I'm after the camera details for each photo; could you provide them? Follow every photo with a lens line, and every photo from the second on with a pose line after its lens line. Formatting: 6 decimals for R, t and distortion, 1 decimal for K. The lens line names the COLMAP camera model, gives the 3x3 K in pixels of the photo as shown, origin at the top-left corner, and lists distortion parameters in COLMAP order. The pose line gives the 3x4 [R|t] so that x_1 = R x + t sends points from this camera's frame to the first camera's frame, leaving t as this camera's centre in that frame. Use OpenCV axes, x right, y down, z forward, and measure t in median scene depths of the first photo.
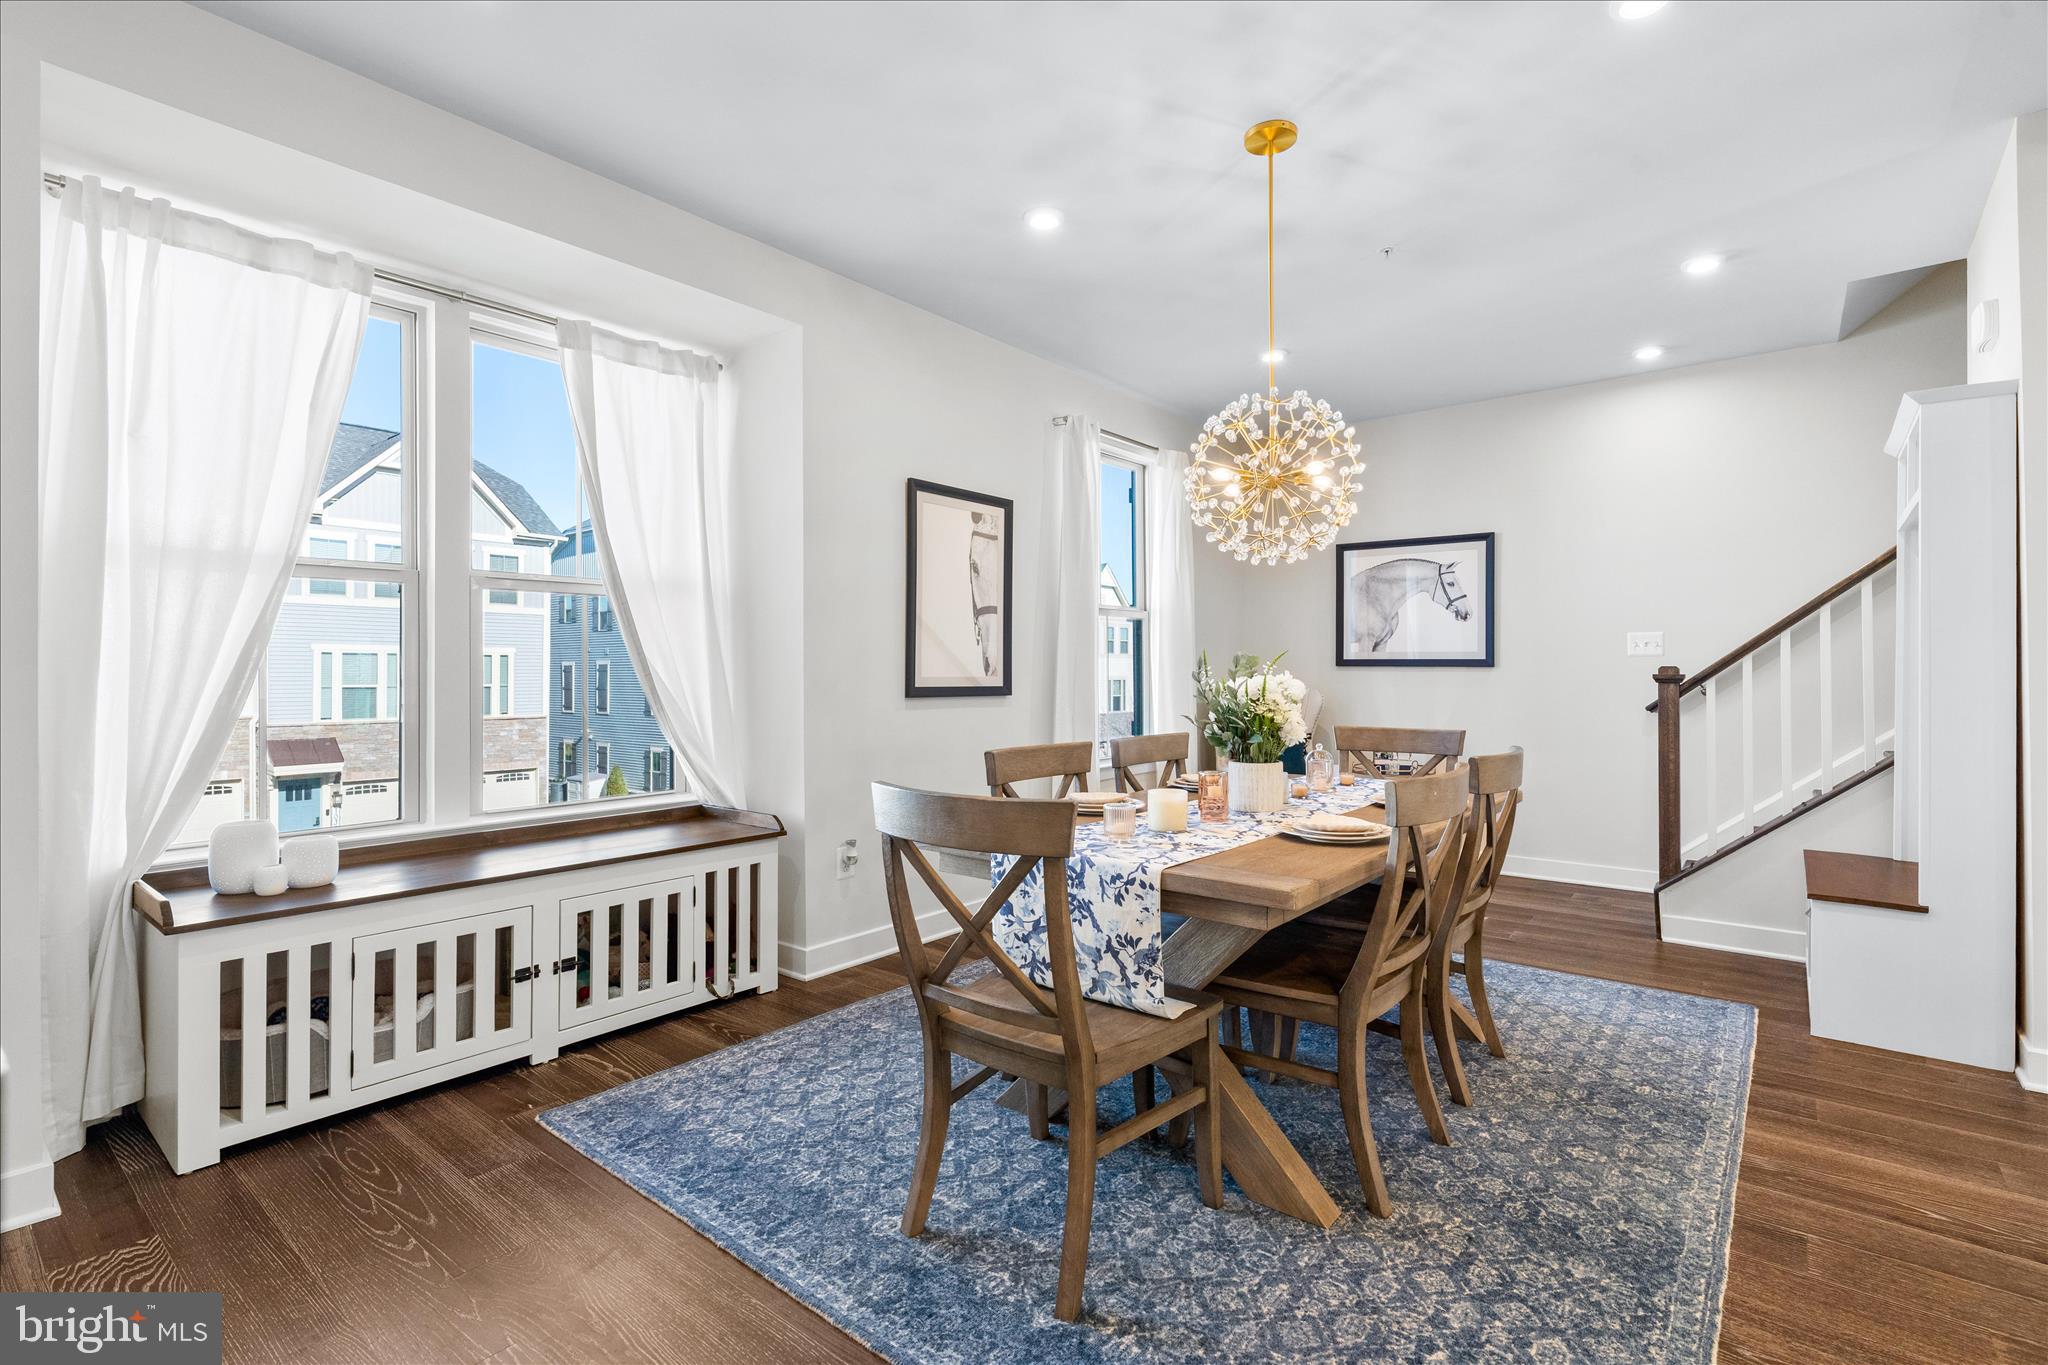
lens RADIAL K [[952.7, 0, 1025.2], [0, 952.7, 669.1], [0, 0, 1]] dist [-0.002037, -0.000136]
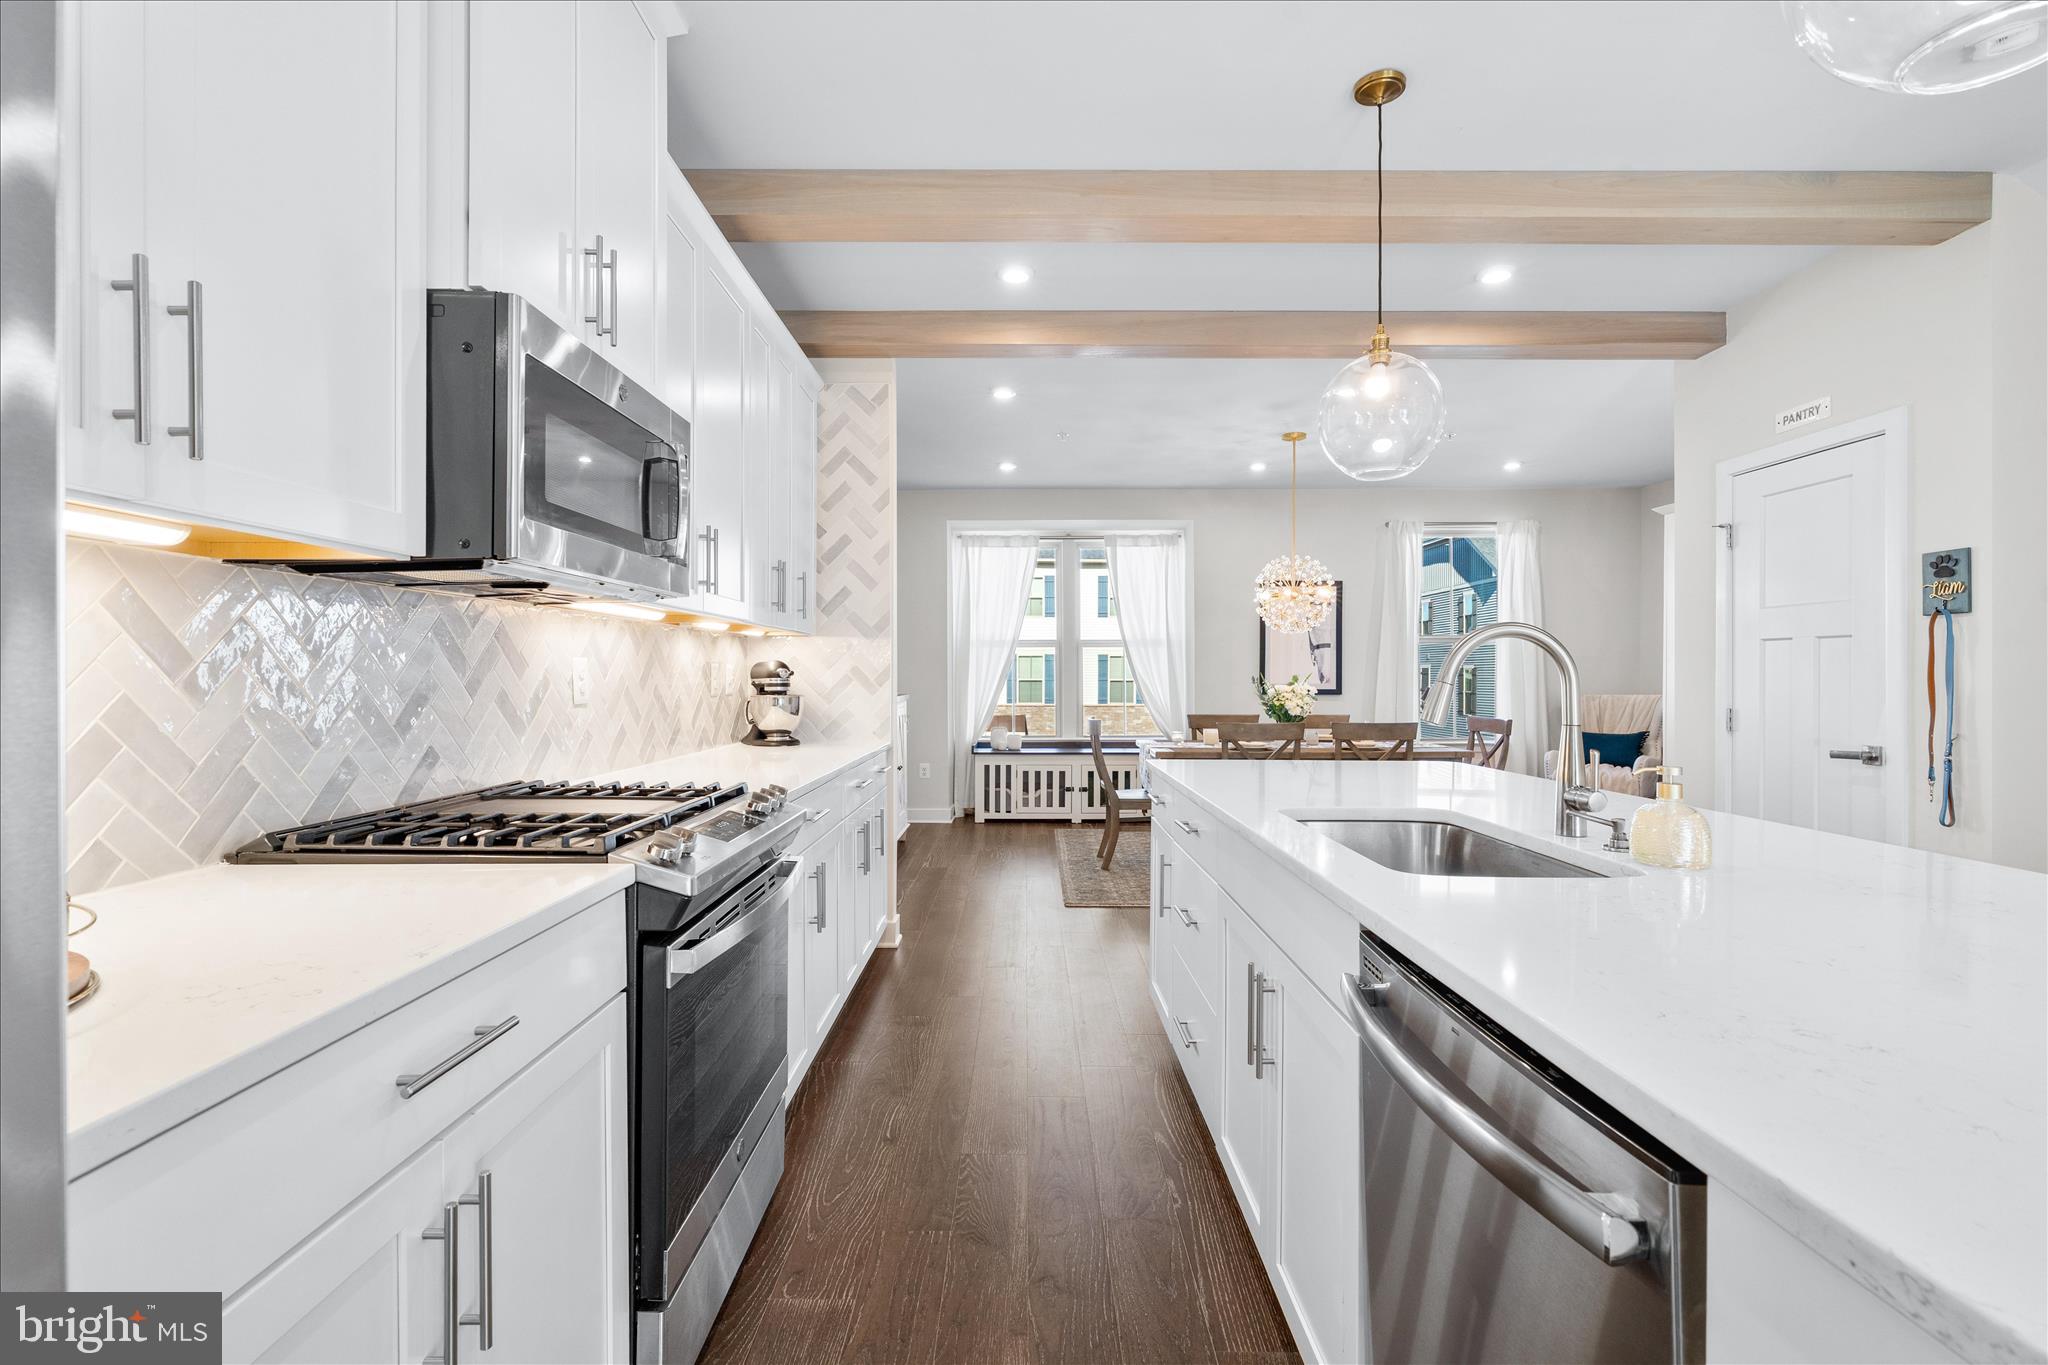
lens RADIAL K [[1007.3, 0, 1021.7], [0, 1007.3, 676.2], [0, 0, 1]] dist [-0.007219, -0.000458]
pose [[0.630618, 0.003606, -0.776085, 1.779662], [-0.000420, 0.999991, 0.004305, -0.023047], [0.776093, -0.002389, 0.630613, -1.022749]]
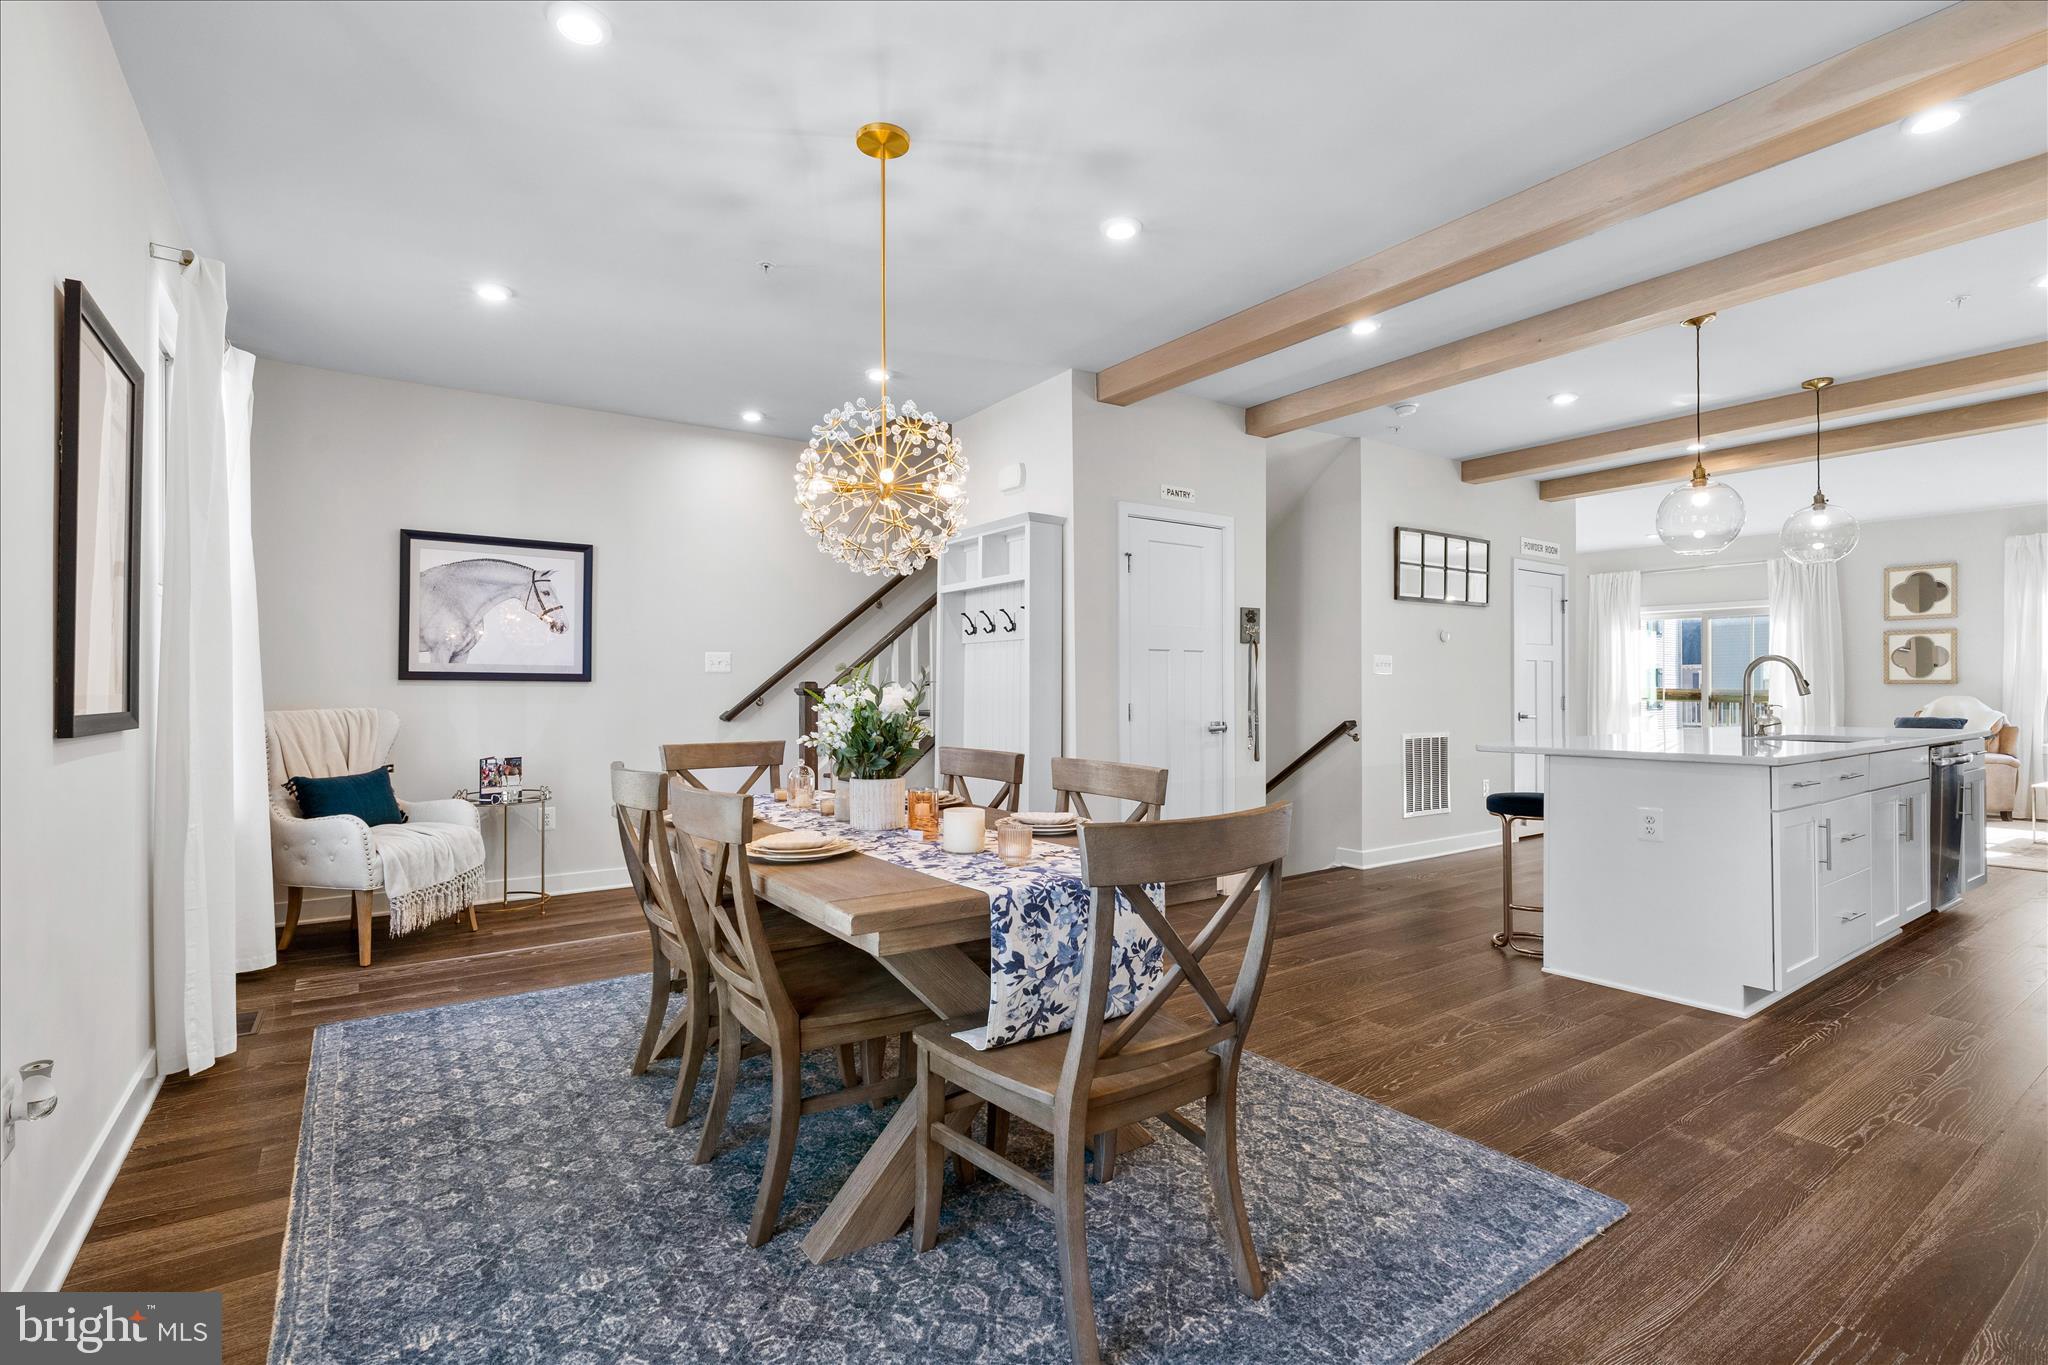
lens RADIAL K [[952.7, 0, 1014.1], [0, 952.7, 686.7], [0, 0, 1]] dist [-0.002037, -0.000136]
pose [[0.278235, 0.001230, 0.960512, -0.532605], [-0.001844, 0.999998, -0.000747, 0.004195], [-0.960511, -0.001563, 0.278237, 0.491089]]
